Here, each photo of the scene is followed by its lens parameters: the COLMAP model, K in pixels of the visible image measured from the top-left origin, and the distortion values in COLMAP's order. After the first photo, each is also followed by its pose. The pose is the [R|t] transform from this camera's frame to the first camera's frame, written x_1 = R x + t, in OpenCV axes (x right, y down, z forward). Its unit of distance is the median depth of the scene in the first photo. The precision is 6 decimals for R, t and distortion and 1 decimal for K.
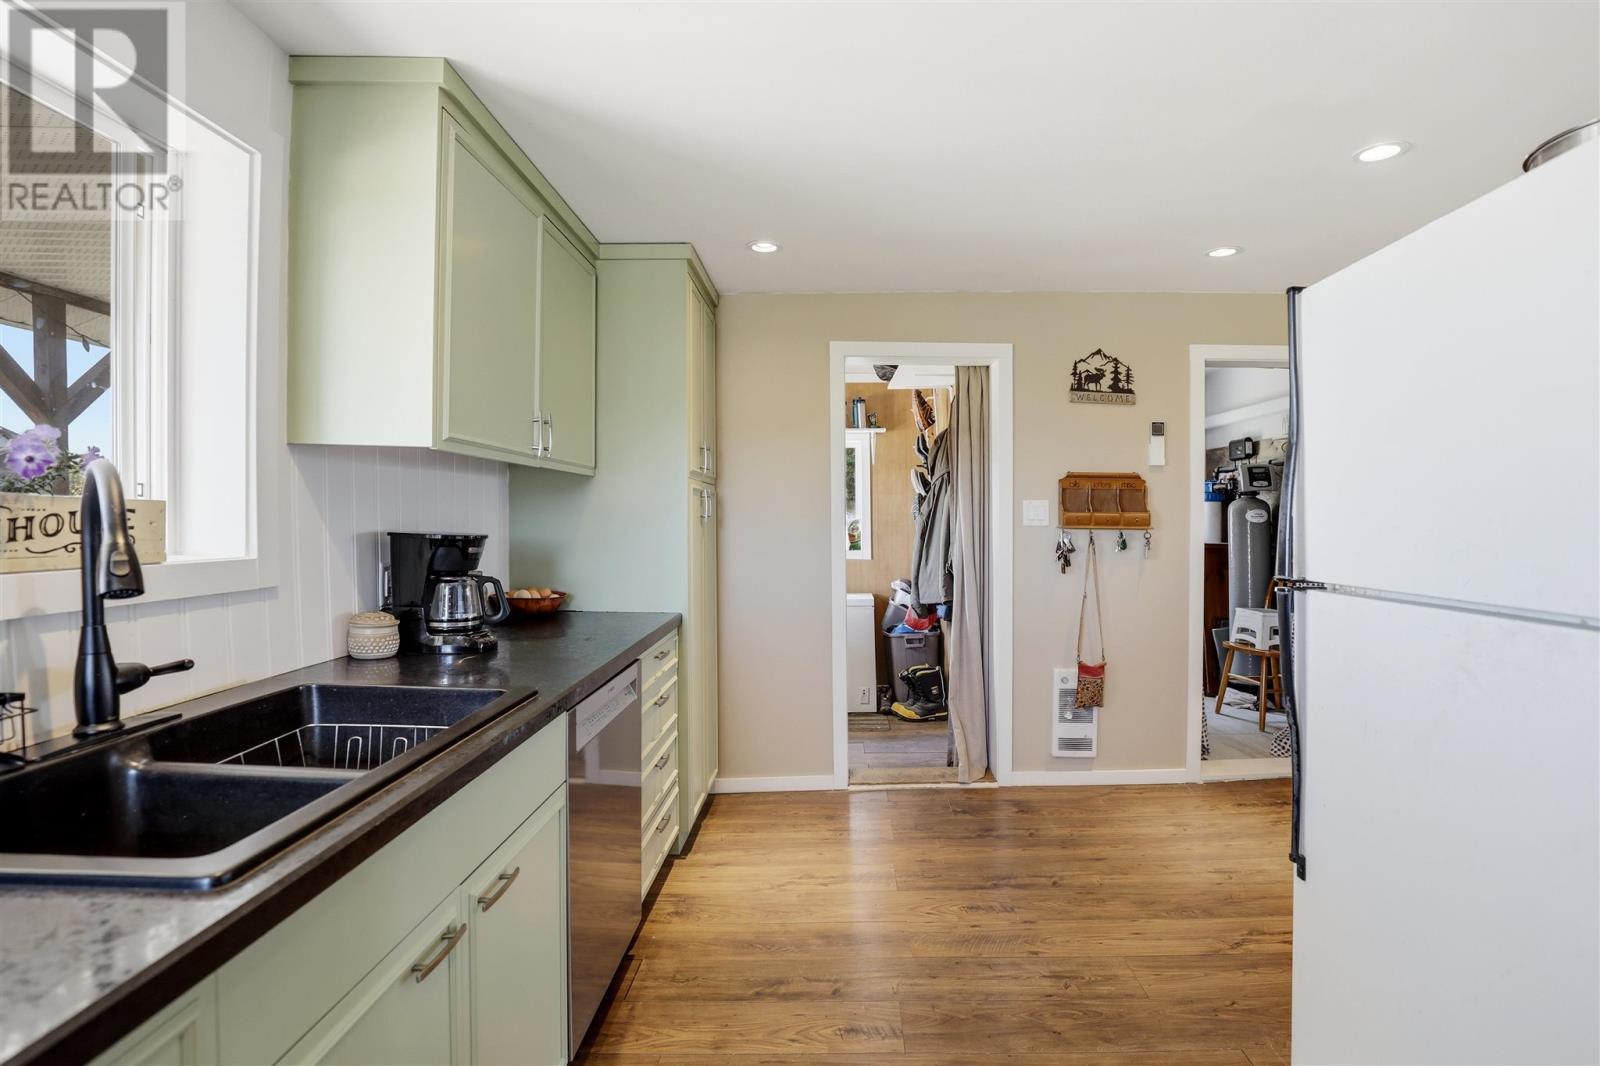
lens RADIAL K [[731.5, 0, 825.0], [0, 731.5, 530.3], [0, 0, 1]] dist [-0.027234, 0.000727]
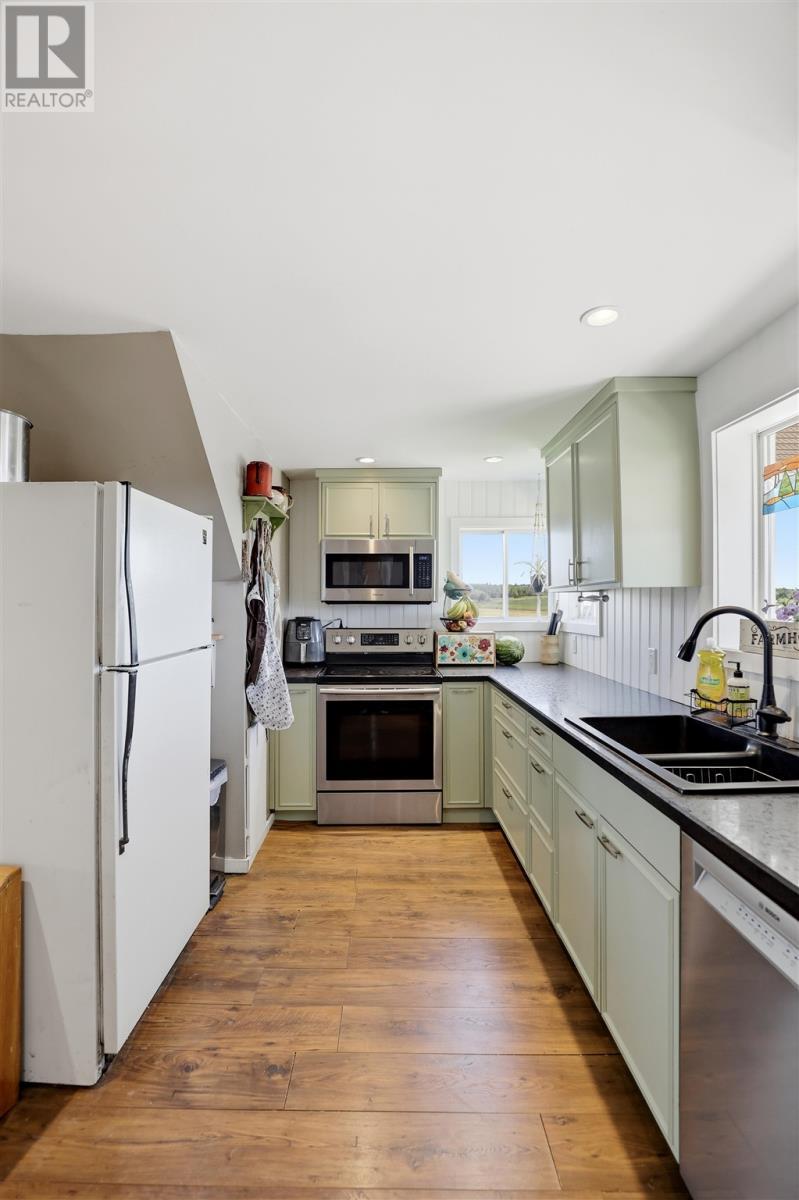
lens RADIAL K [[548.6, 0, 378.1], [0, 548.6, 602.9], [0, 0, 1]] dist [-0.027234, 0.000727]
pose [[-0.999898, -0.009820, -0.010353, 0.058421], [-0.009865, 0.999942, 0.004282, -0.056934], [0.010310, 0.004383, -0.999937, 1.458062]]
